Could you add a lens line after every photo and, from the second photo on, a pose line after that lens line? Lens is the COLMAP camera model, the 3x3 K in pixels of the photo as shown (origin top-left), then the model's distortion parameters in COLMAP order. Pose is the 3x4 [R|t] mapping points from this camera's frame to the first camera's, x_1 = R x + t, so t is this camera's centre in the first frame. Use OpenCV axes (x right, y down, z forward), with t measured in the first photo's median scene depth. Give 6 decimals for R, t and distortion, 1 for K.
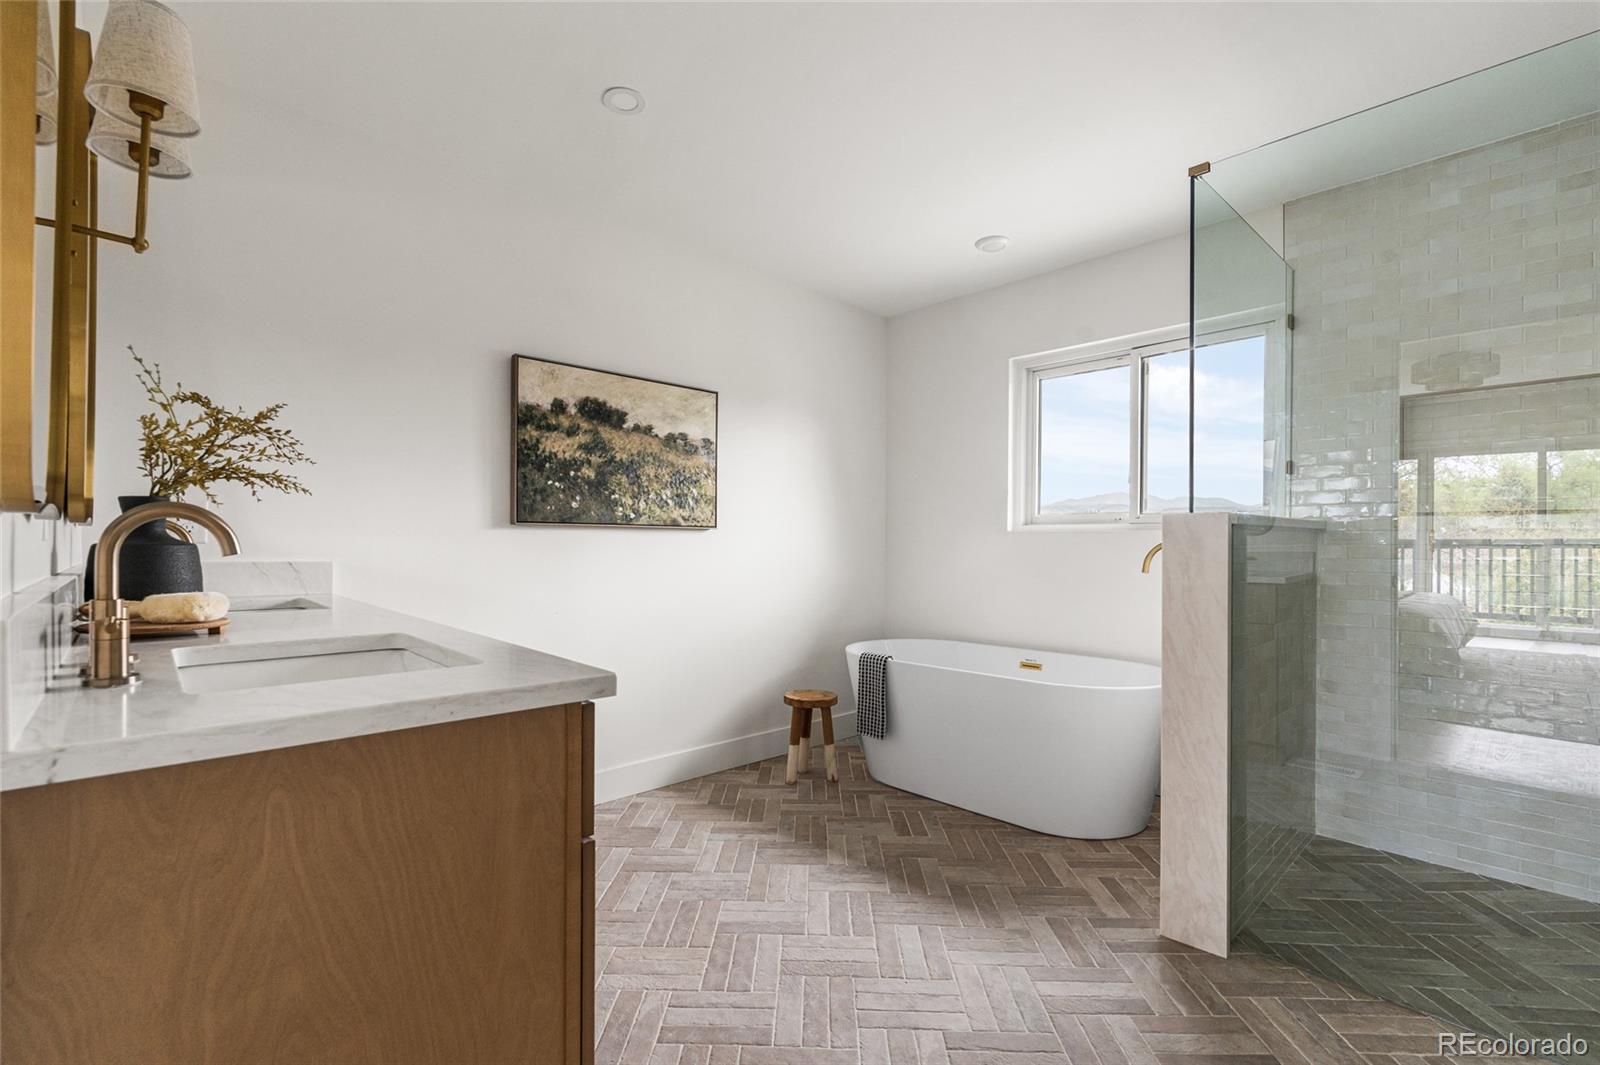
lens RADIAL K [[720.7, 0, 797.4], [0, 720.7, 550.9], [0, 0, 1]] dist [0.000084, 0.000116]
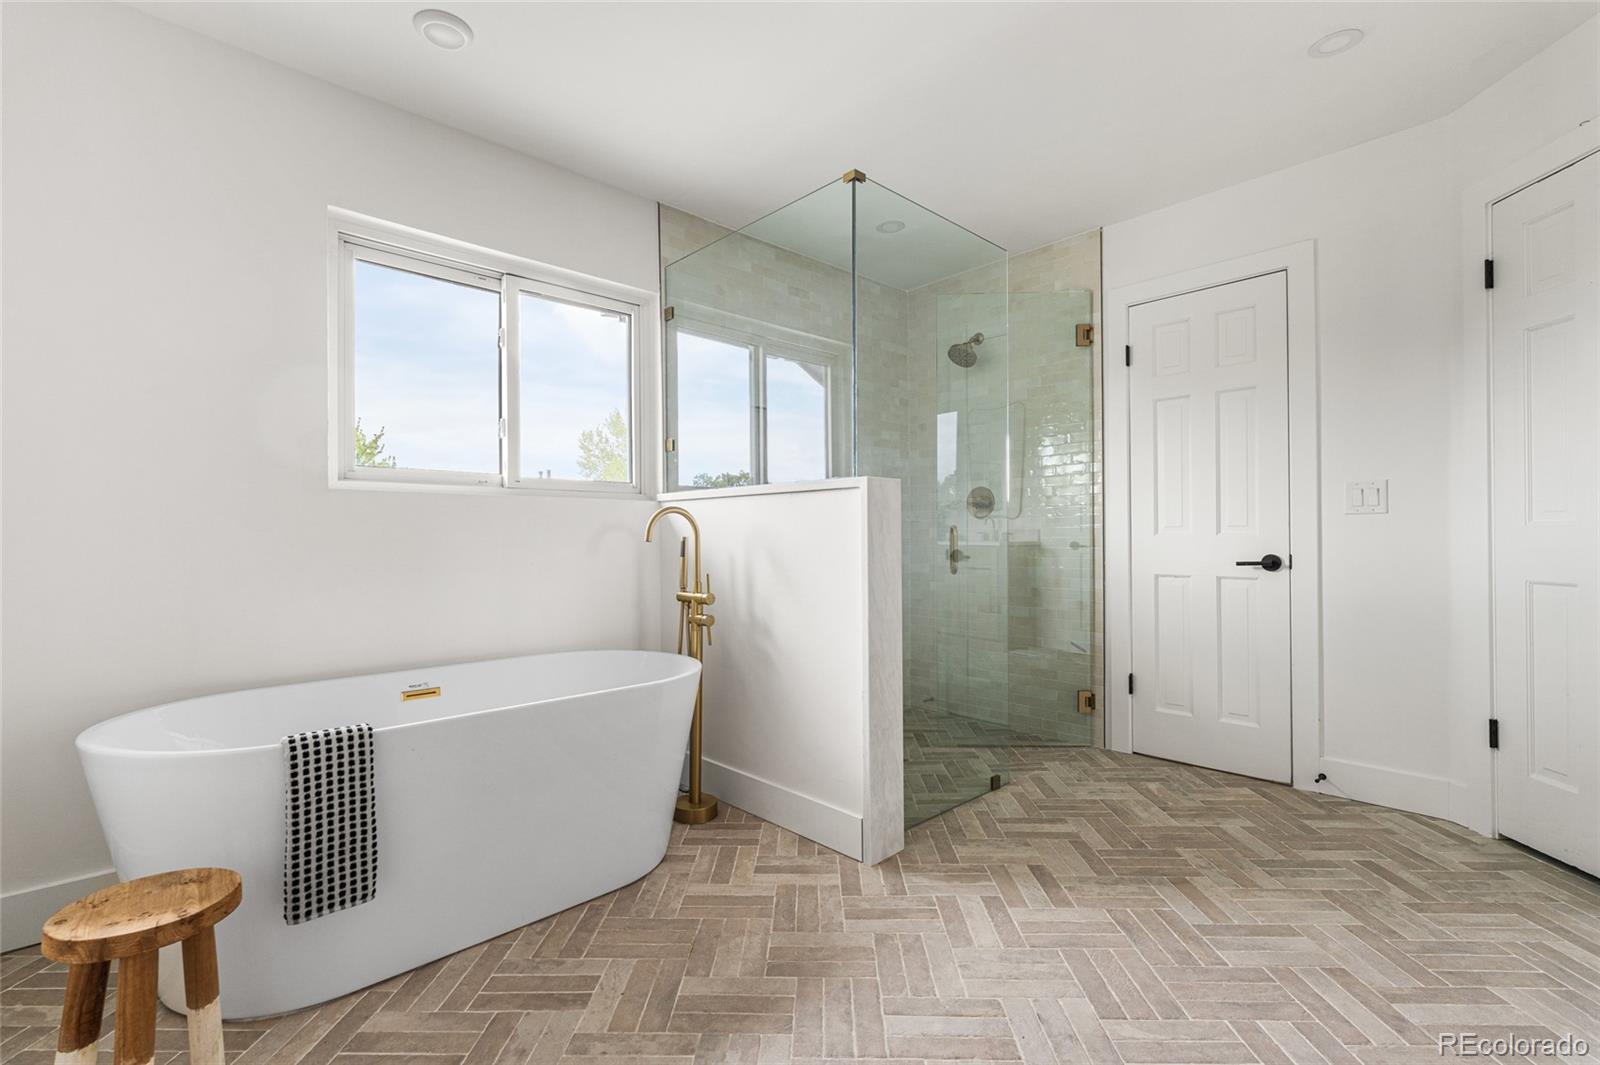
lens RADIAL K [[719.6, 0, 798.9], [0, 719.6, 533.1], [0, 0, 1]] dist [-0.003289, 0.000018]
pose [[-0.008469, 0.001371, 0.999963, -0.376131], [0.016069, 0.999870, -0.001235, 0.020702], [-0.999835, 0.016058, -0.008490, 0.725683]]
